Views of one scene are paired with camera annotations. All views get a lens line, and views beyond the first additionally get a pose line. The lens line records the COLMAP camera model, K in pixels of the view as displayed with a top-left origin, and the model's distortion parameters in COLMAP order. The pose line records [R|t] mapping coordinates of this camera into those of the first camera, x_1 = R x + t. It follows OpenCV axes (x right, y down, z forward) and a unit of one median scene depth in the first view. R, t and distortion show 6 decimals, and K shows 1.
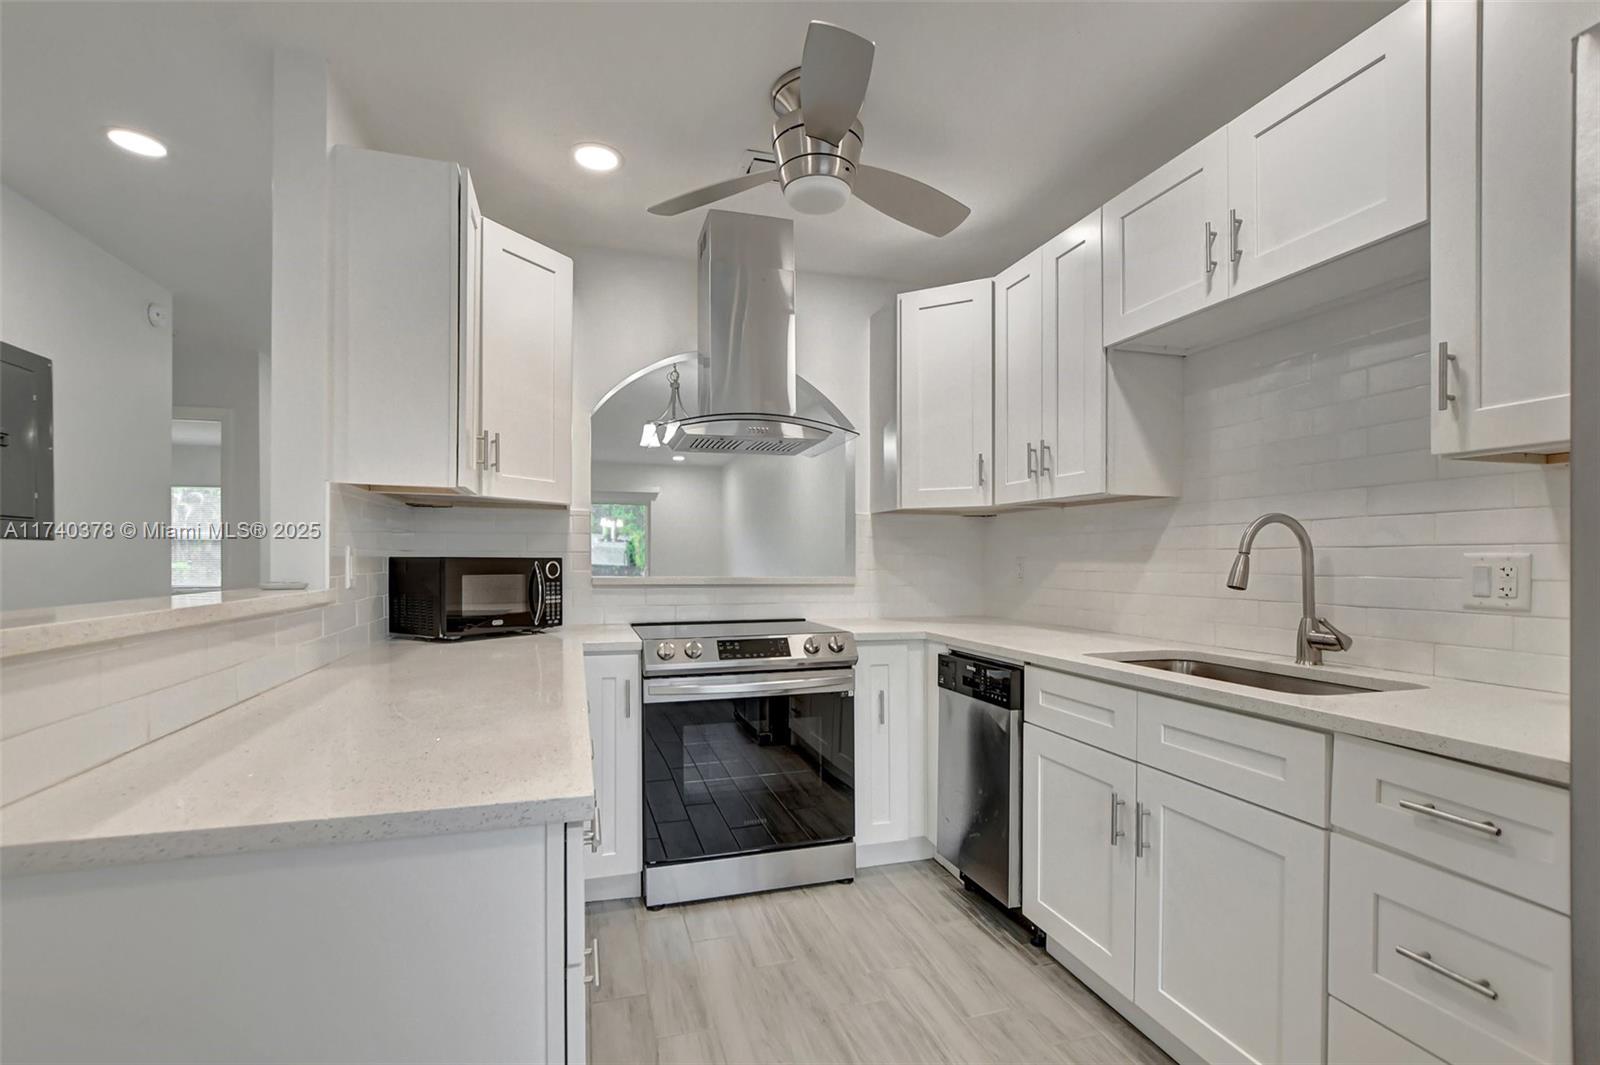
lens RADIAL K [[702.2, 0, 794.7], [0, 702.2, 563.4], [0, 0, 1]] dist [-0.008077, -0.000321]
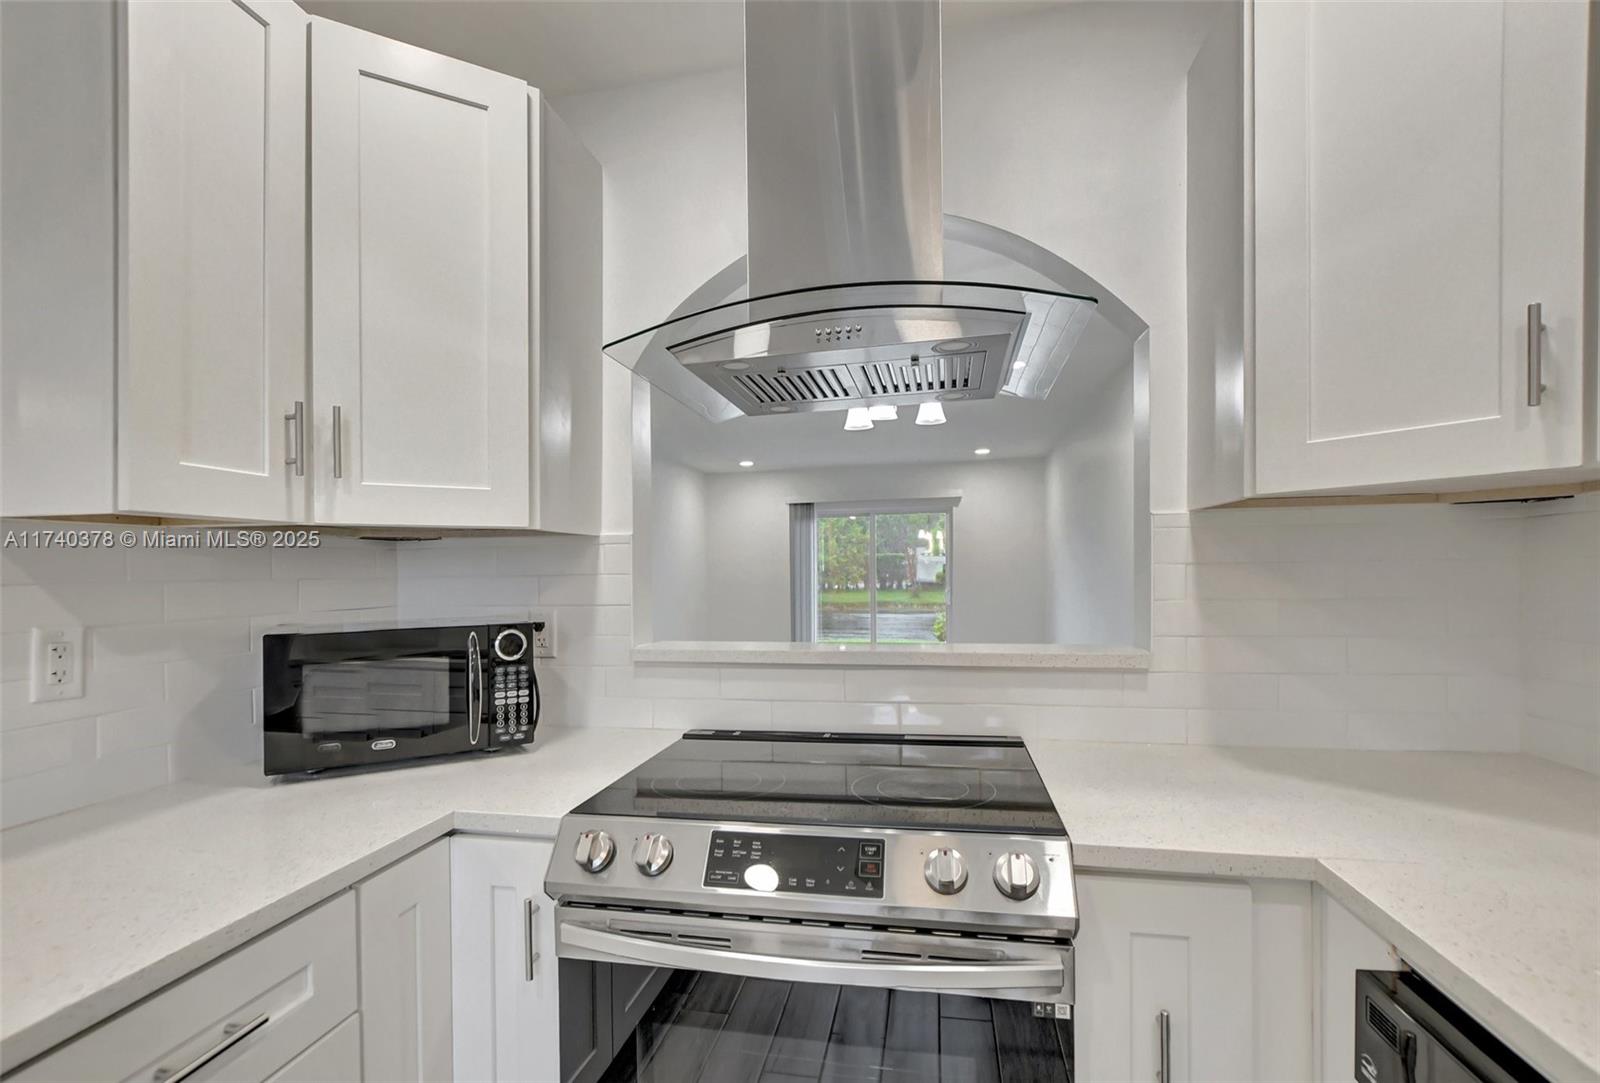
lens RADIAL K [[739.5, 0, 788.0], [0, 739.5, 585.9], [0, 0, 1]] dist [-0.012331, 0.000116]
pose [[0.877830, -0.008550, -0.478897, 0.147062], [0.015994, 0.999806, 0.011467, -0.045076], [0.478706, -0.017725, 0.877796, 0.637068]]
